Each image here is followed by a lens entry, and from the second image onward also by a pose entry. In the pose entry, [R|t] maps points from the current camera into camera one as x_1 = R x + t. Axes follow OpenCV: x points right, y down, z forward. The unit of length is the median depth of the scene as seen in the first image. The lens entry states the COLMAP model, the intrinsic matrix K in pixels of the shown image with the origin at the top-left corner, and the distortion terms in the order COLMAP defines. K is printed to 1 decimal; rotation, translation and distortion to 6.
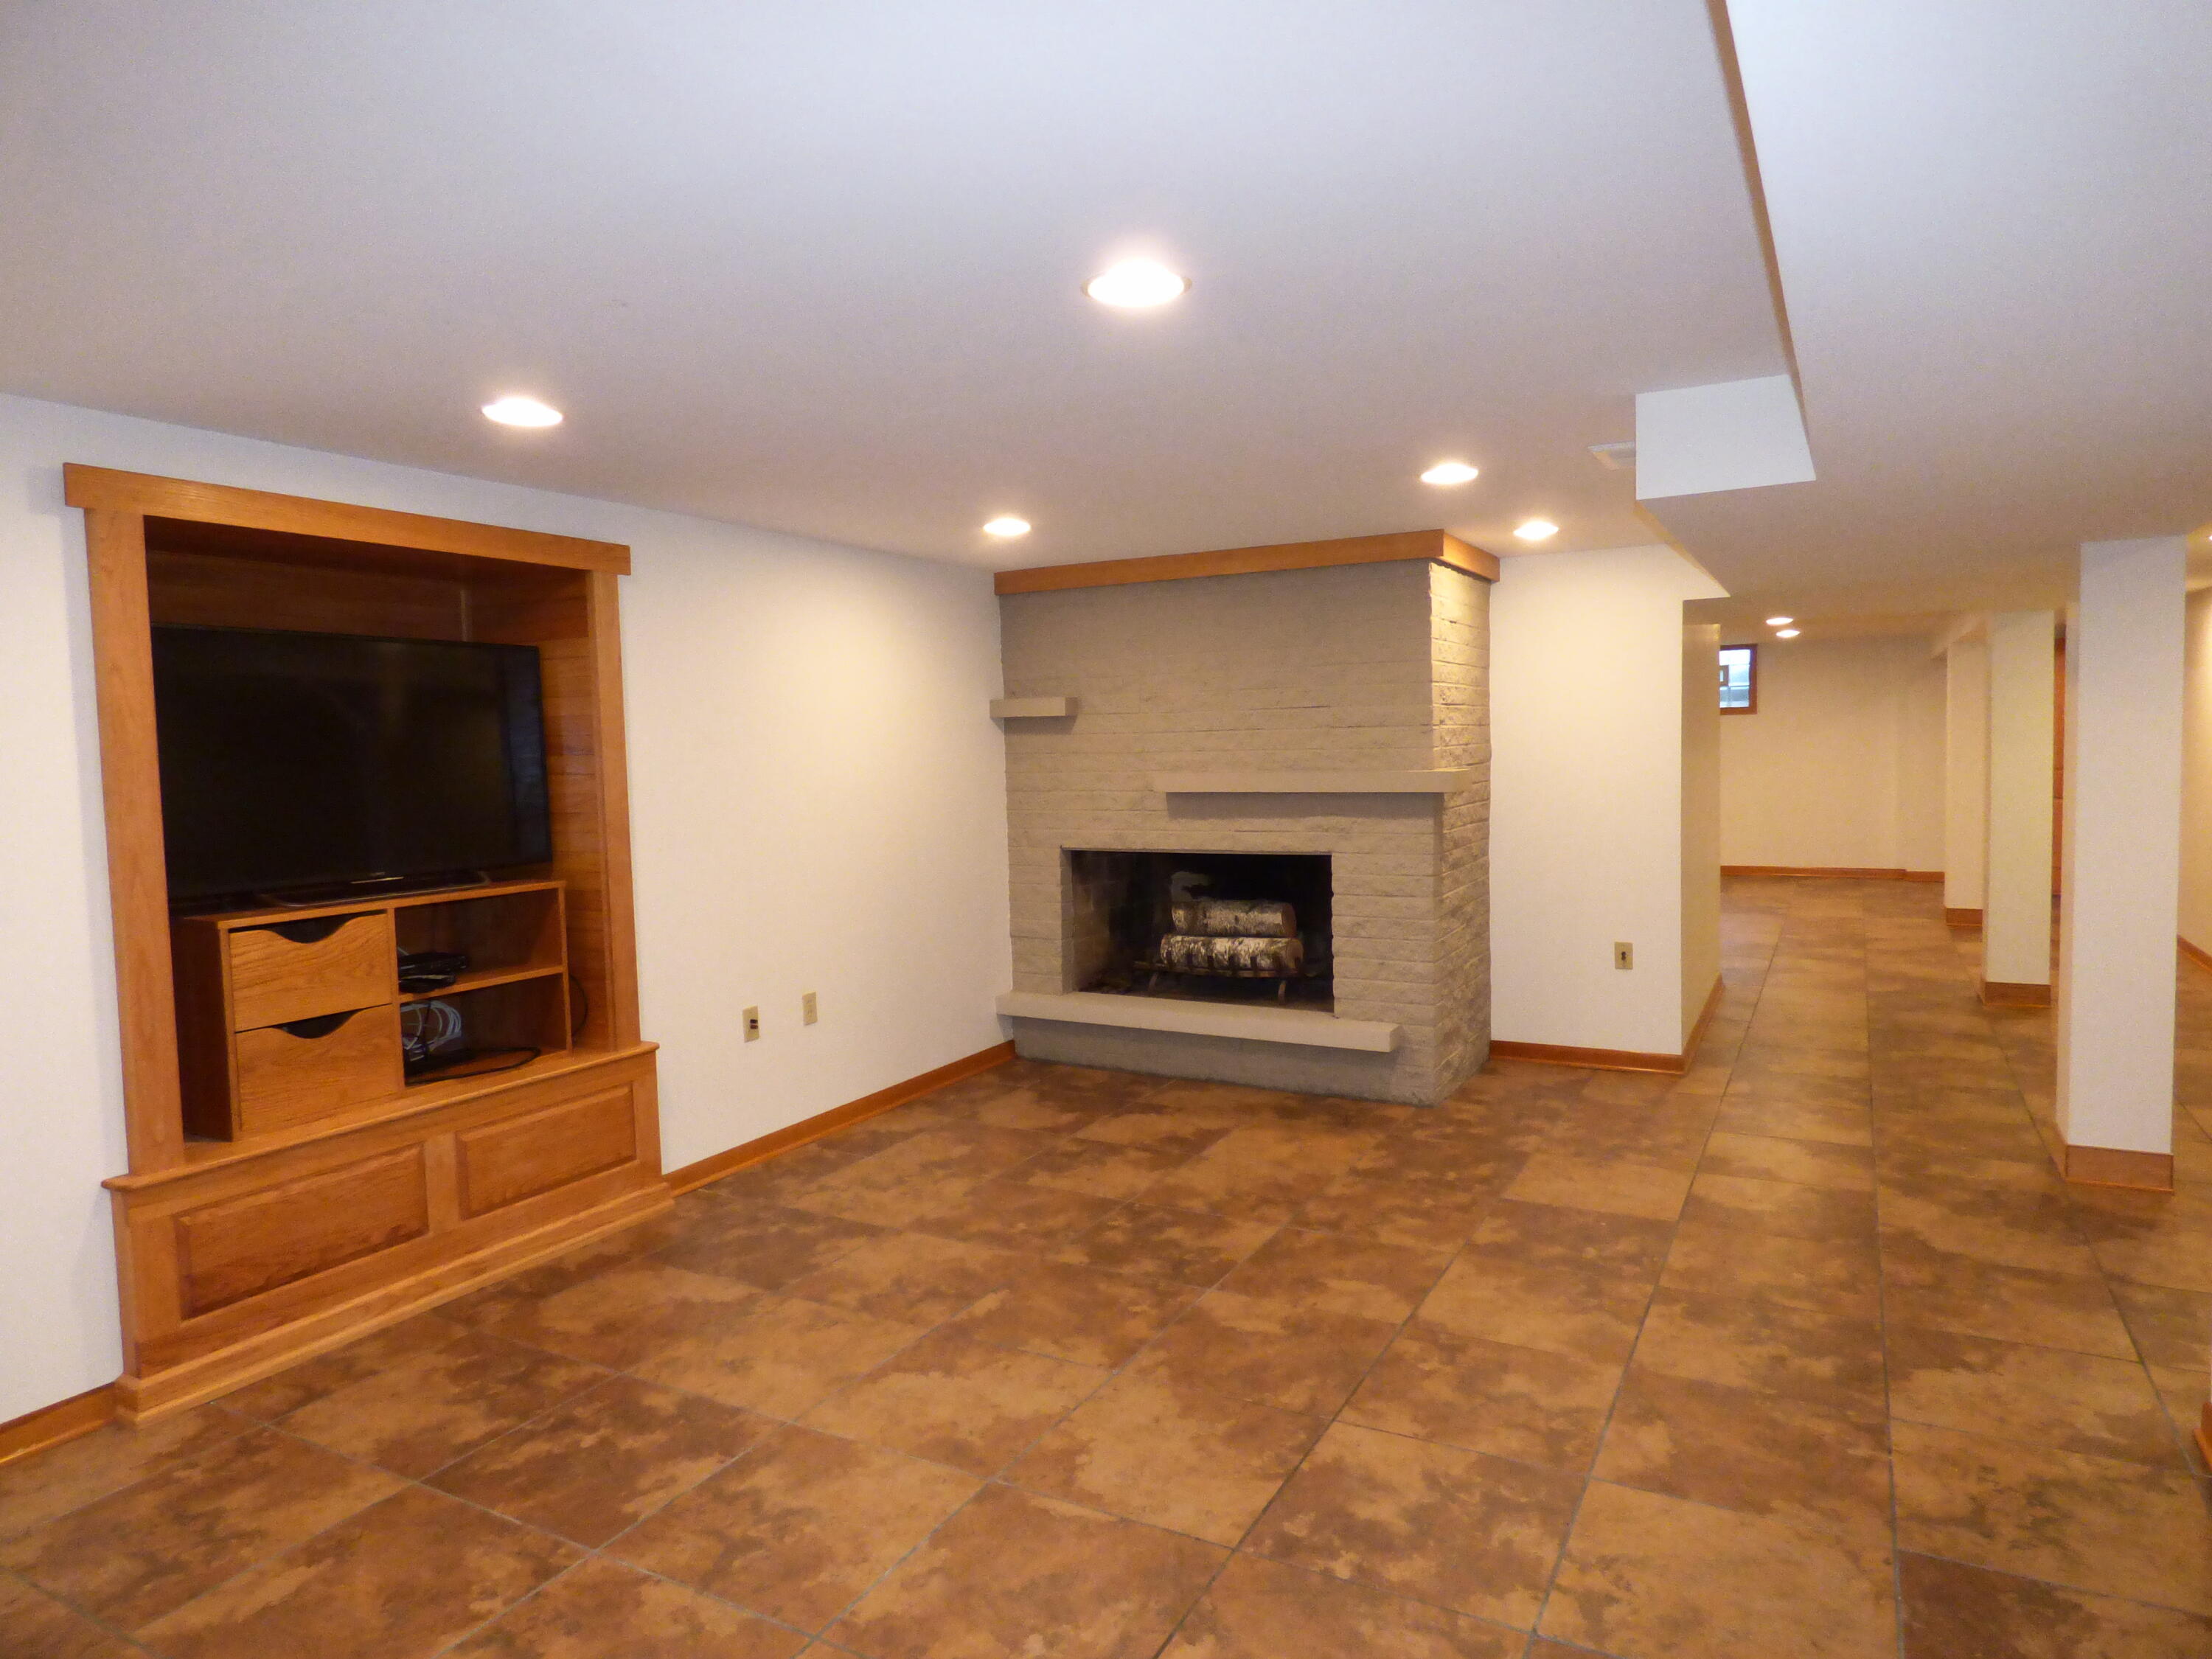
lens RADIAL K [[1365.1, 0, 1112.4], [0, 1365.1, 831.1], [0, 0, 1]] dist [-0.003524, -0.012645]
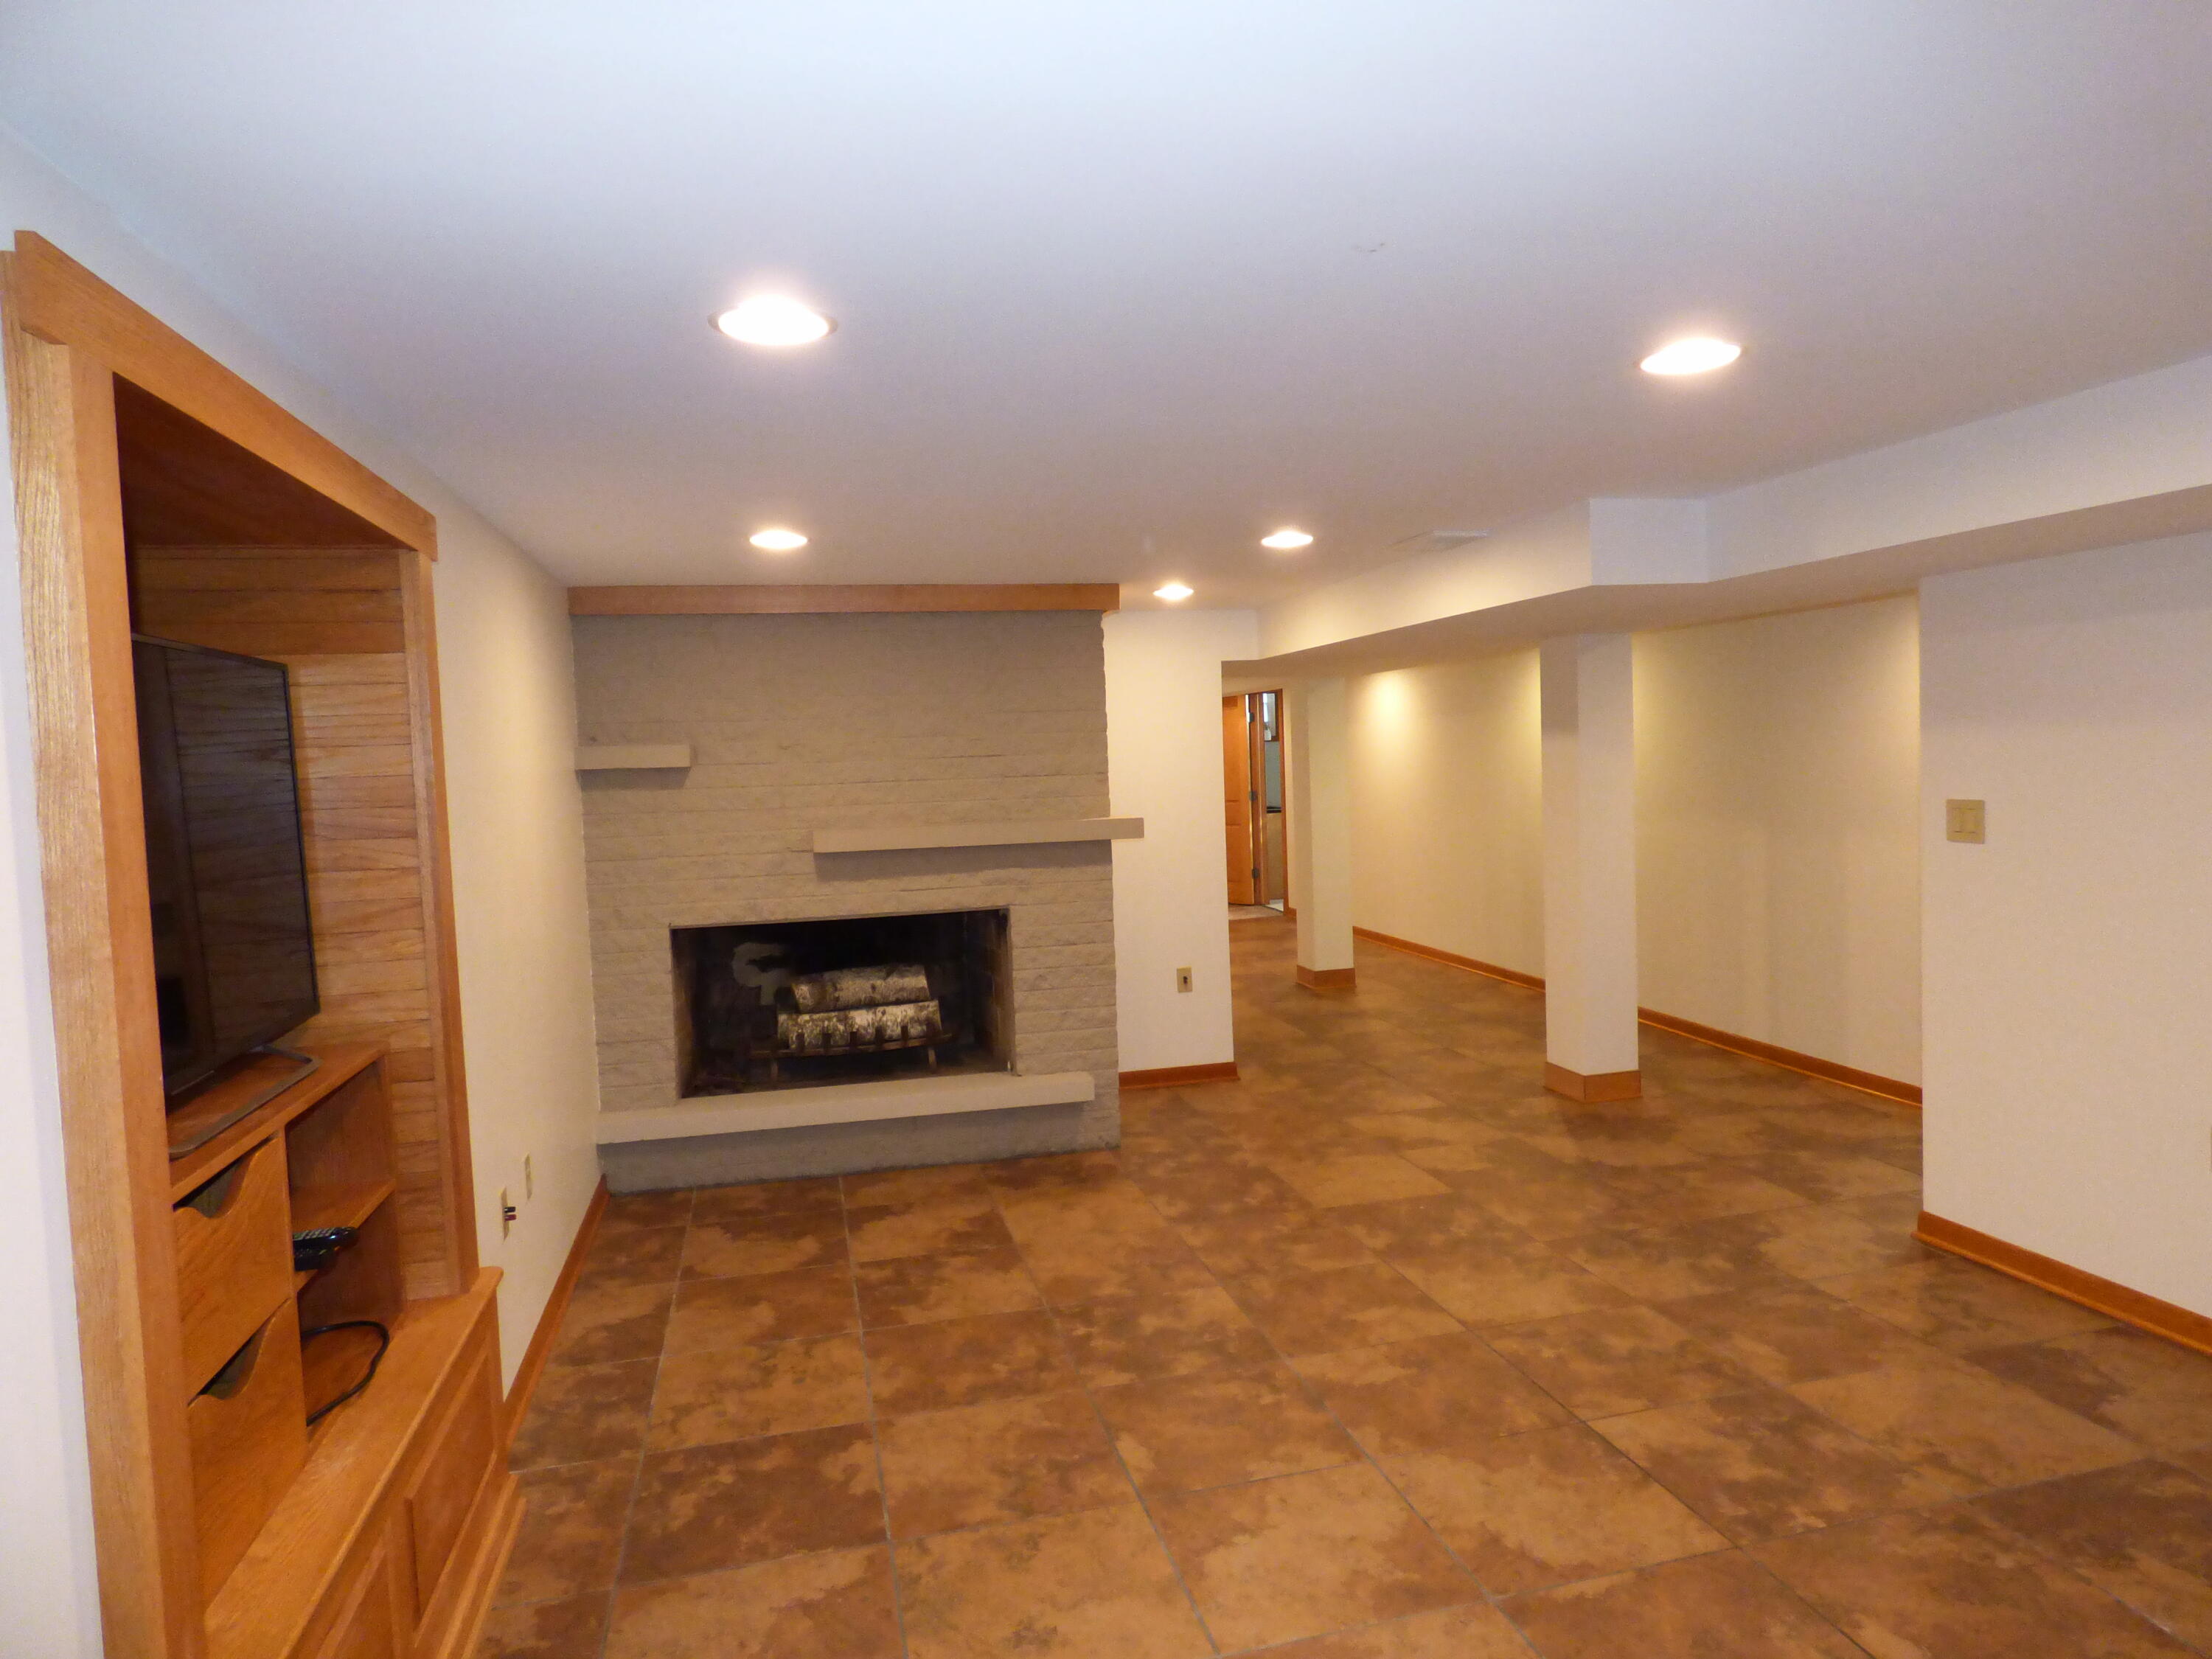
lens RADIAL K [[1365.1, 0, 1110.8], [0, 1365.1, 825.5], [0, 0, 1]] dist [-0.003524, -0.012645]
pose [[0.725065, -0.035585, 0.687761, -0.542119], [0.058226, 0.998256, -0.009735, -0.033293], [-0.686215, 0.047104, 0.725872, 0.292222]]
